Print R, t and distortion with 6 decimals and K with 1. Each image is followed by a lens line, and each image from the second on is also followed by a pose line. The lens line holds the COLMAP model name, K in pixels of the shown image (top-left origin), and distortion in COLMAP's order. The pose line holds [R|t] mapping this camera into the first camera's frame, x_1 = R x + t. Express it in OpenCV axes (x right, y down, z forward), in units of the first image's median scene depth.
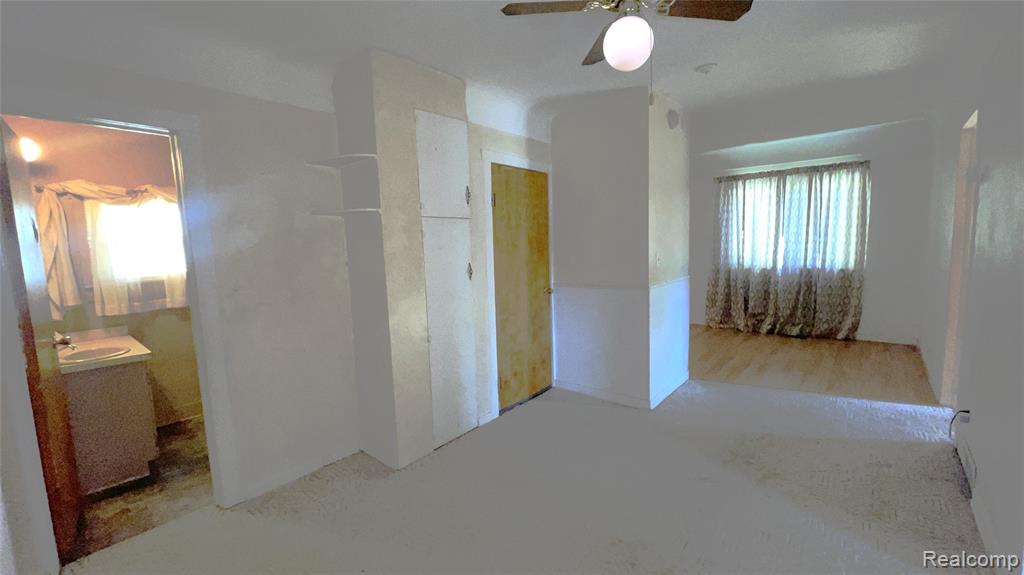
lens RADIAL K [[425.8, 0, 512.0], [0, 425.8, 287.5], [0, 0, 1]] dist [-0.001469, -0.000186]
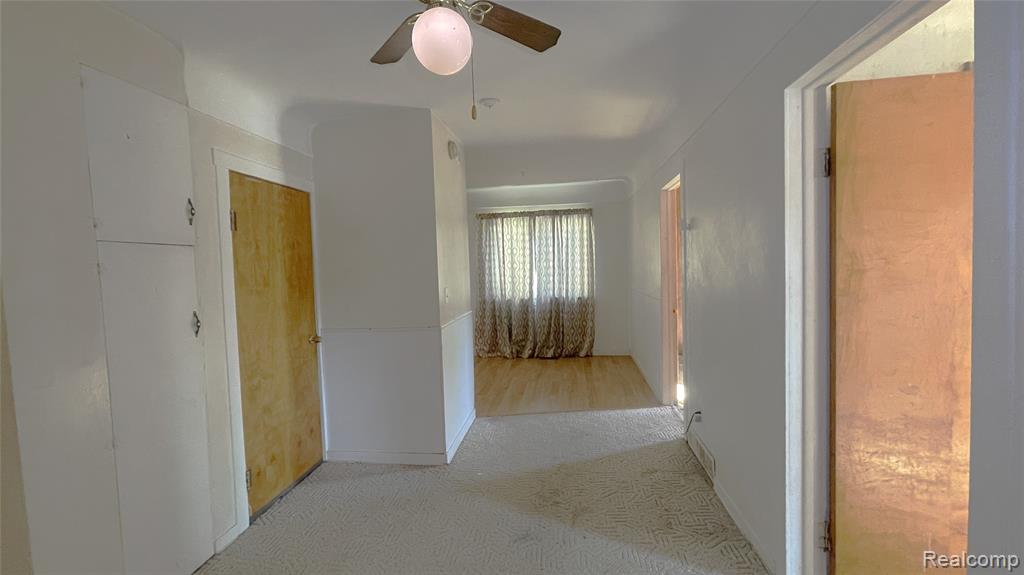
lens RADIAL K [[425.8, 0, 512.0], [0, 425.8, 287.5], [0, 0, 1]] dist [-0.001469, -0.000186]
pose [[0.842462, -0.022533, 0.538285, -0.024298], [0.061313, 0.996644, -0.054241, -0.018118], [-0.535256, 0.078700, 0.841016, 0.102933]]
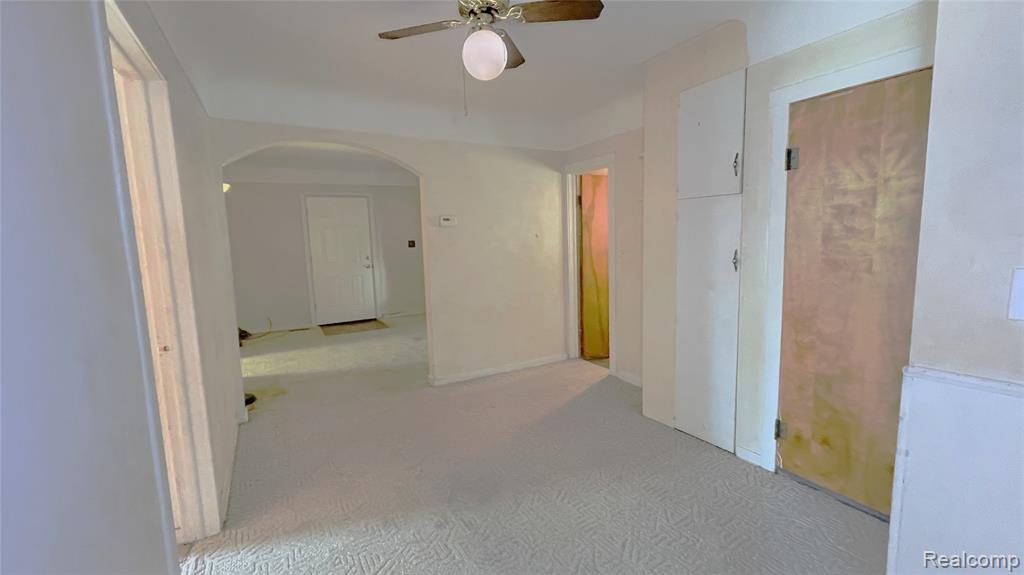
lens RADIAL K [[425.8, 0, 512.0], [0, 425.8, 287.5], [0, 0, 1]] dist [-0.001469, -0.000186]
pose [[-0.345197, 0.158792, -0.925000, 0.508672], [-0.058164, 0.980069, 0.189951, -0.073744], [0.936726, 0.119373, -0.329080, 0.558873]]
